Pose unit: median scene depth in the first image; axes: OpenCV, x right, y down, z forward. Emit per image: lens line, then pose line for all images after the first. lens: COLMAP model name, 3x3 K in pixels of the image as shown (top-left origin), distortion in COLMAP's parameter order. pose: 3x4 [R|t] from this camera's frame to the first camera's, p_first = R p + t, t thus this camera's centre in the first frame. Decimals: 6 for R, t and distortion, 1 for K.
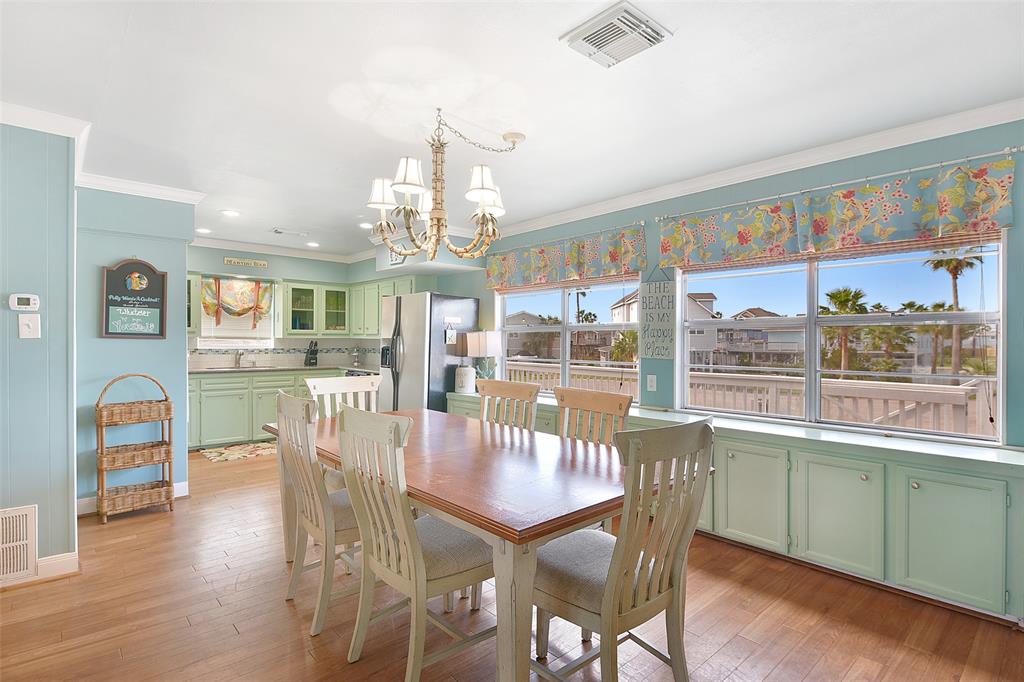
lens RADIAL K [[497.9, 0, 514.5], [0, 497.9, 343.1], [0, 0, 1]] dist [0.007647, -0.004220]
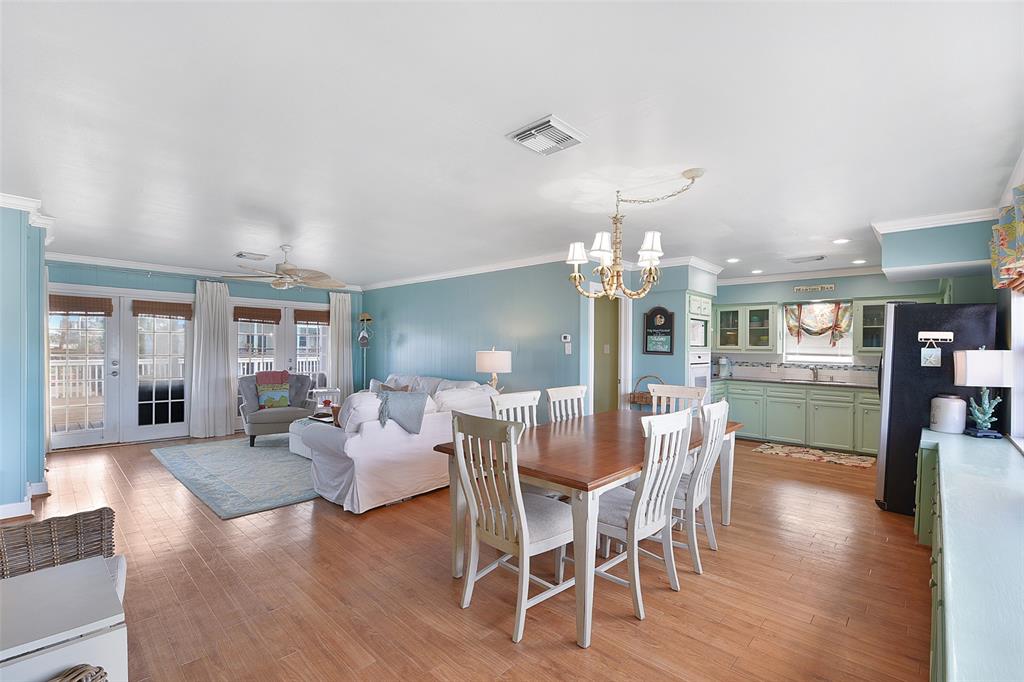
lens RADIAL K [[447.7, 0, 516.1], [0, 447.7, 349.6], [0, 0, 1]] dist [-0.008635, -0.002153]
pose [[0.091135, 0.001983, -0.995837, 0.390779], [-0.017460, 0.999847, 0.000393, -0.010280], [0.995685, 0.017351, 0.091156, 0.226957]]
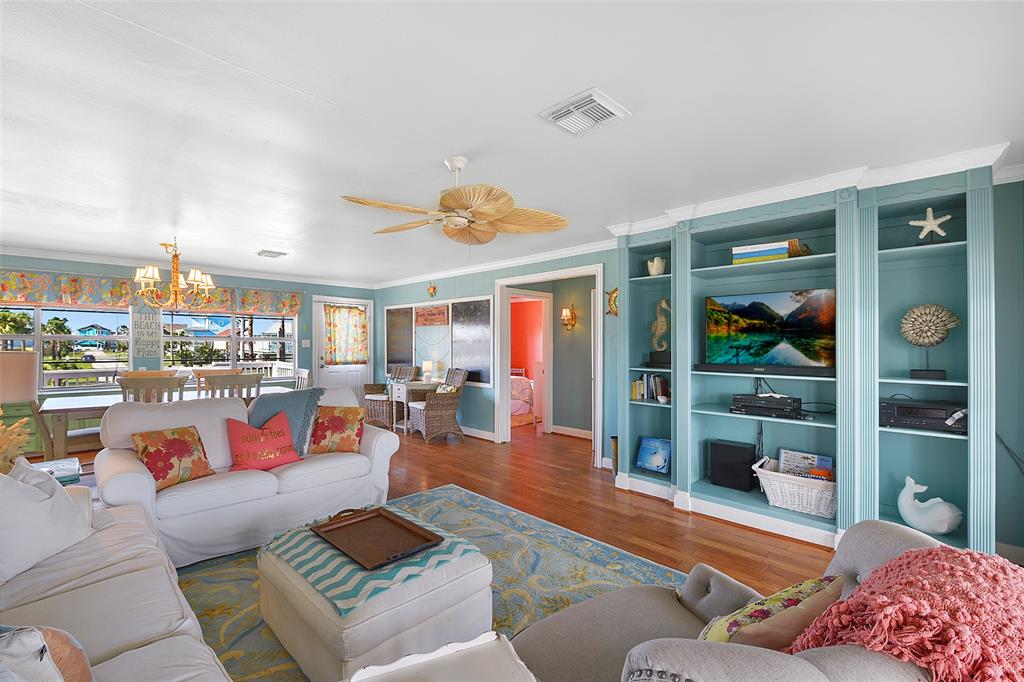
lens RADIAL K [[447.7, 0, 514.3], [0, 447.7, 339.0], [0, 0, 1]] dist [-0.008635, -0.002153]
pose [[-0.055767, 0.006223, 0.998424, -0.810376], [0.002422, 0.999978, -0.006097, -0.012633], [-0.998441, 0.002078, -0.055781, -0.117669]]
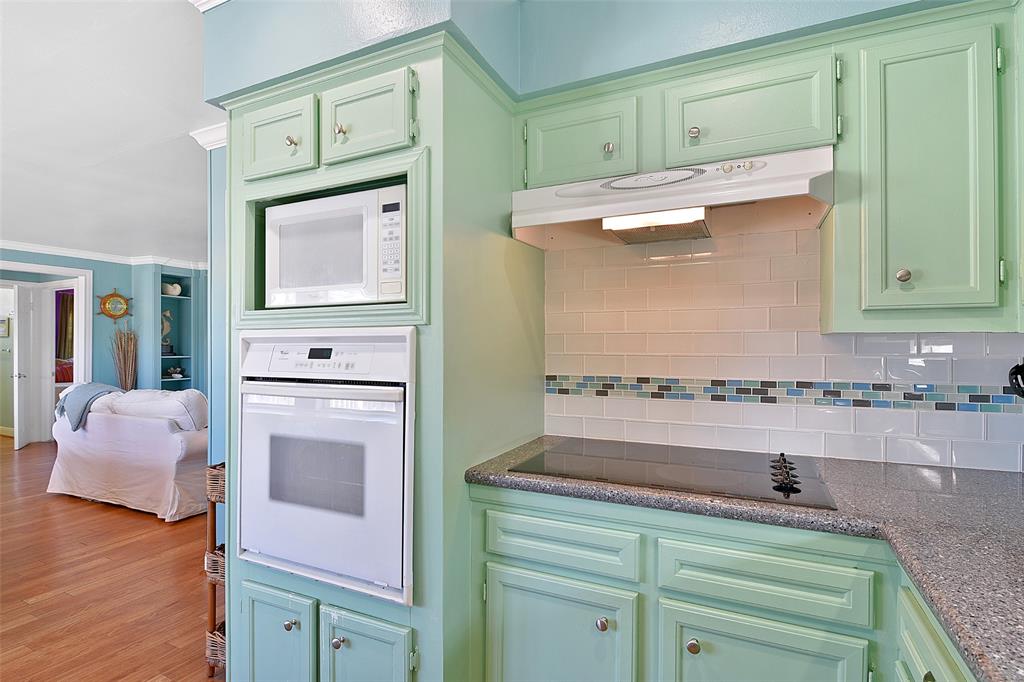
lens RADIAL K [[497.9, 0, 500.4], [0, 497.9, 351.3], [0, 0, 1]] dist [0.007647, -0.004220]
pose [[-0.922480, -0.000059, -0.386046, -0.435293], [-0.006404, 0.999865, 0.015150, -0.006140], [0.385993, 0.016448, -0.922355, 0.890978]]
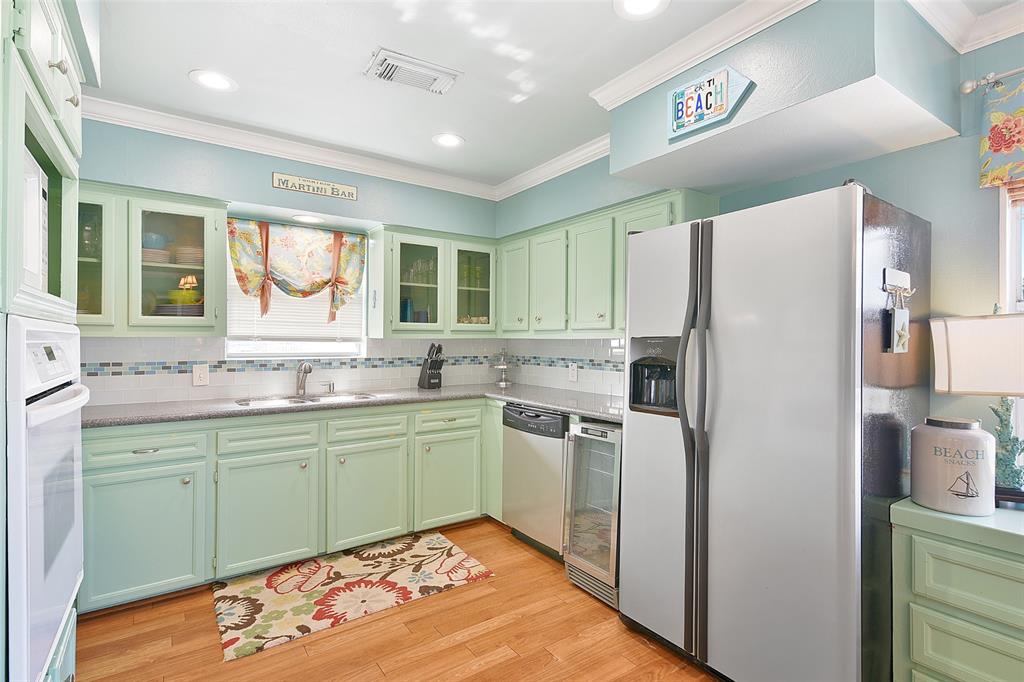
lens RADIAL K [[497.9, 0, 522.1], [0, 497.9, 337.7], [0, 0, 1]] dist [0.007647, -0.004220]
pose [[0.991869, -0.004272, -0.127194, -0.259107], [0.002674, 0.999915, -0.012726, -0.004048], [0.127238, 0.012283, 0.991796, 0.510579]]
